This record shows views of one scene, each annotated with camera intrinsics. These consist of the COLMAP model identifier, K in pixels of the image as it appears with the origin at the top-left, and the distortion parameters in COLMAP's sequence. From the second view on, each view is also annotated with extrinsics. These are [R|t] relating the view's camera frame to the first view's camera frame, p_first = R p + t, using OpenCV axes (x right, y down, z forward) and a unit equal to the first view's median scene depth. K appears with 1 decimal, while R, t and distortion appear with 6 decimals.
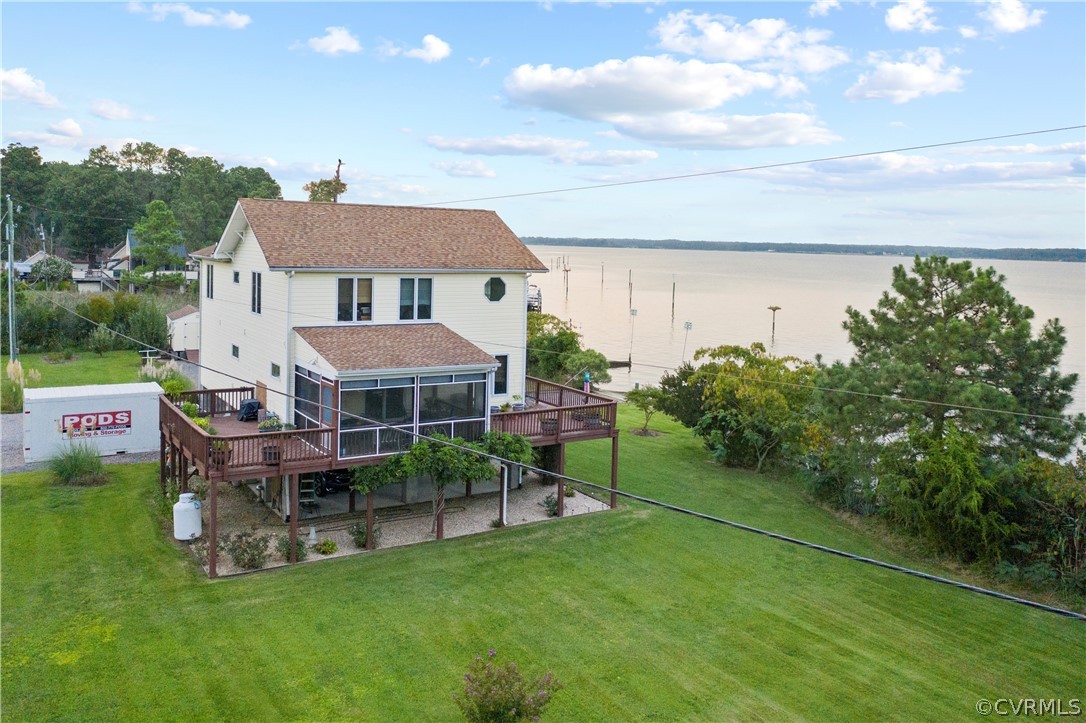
lens RADIAL K [[873.7, 0, 542.5], [0, 873.7, 281.1], [0, 0, 1]] dist [-0.006288, -0.001774]
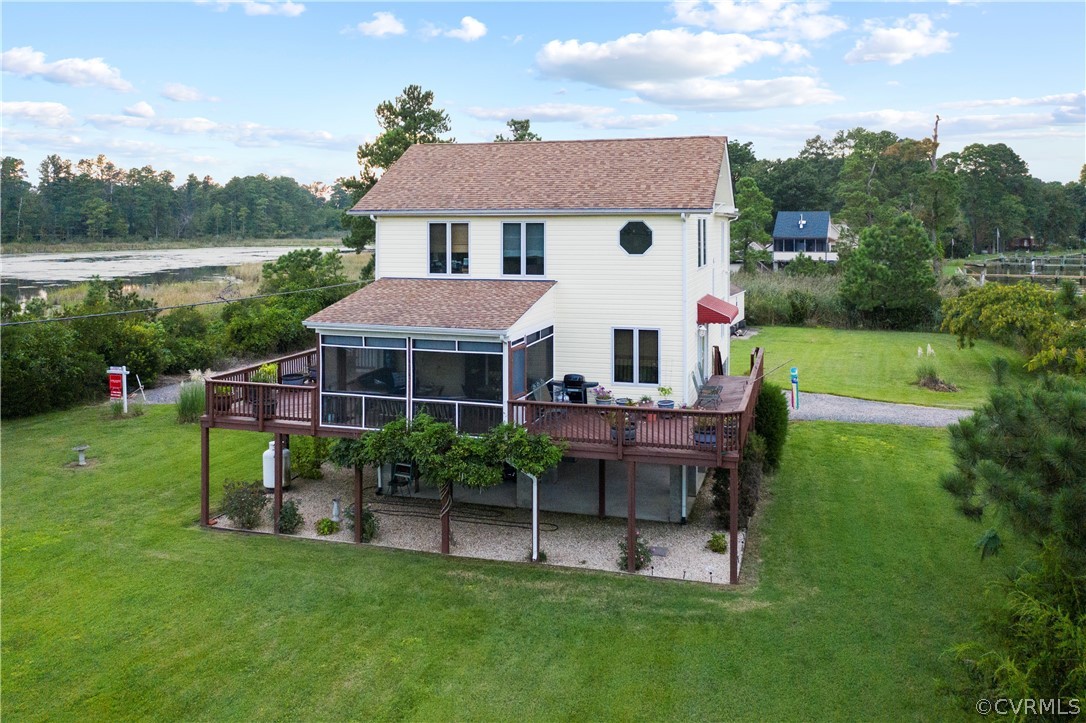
lens RADIAL K [[887.8, 0, 540.2], [0, 887.8, 224.3], [0, 0, 1]] dist [-0.010064, -0.000807]
pose [[0.657789, -0.028177, -0.752675, 0.505167], [-0.012924, 0.998731, -0.048684, 0.039444], [0.753091, 0.041751, 0.656590, 0.506609]]
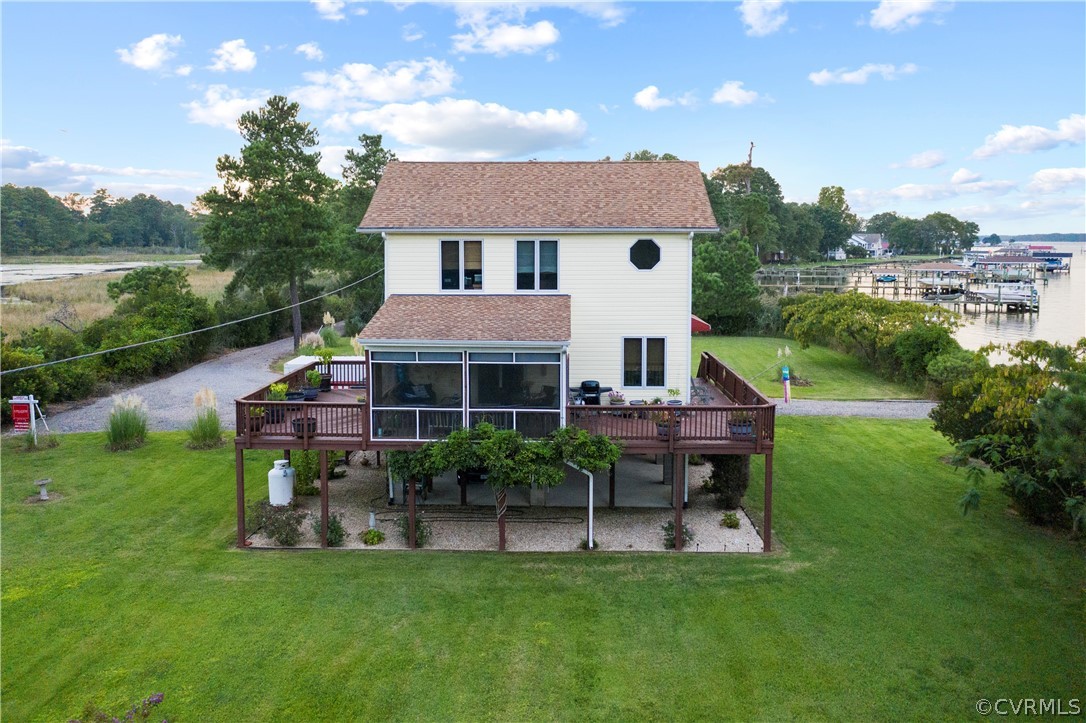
lens RADIAL K [[870.0, 0, 545.3], [0, 870.0, 306.8], [0, 0, 1]] dist [-0.010032, -0.005445]
pose [[0.828669, 0.015735, -0.559517, 0.352057], [-0.001170, 0.999651, 0.026379, 0.040552], [0.559737, -0.021205, 0.828399, 0.326530]]
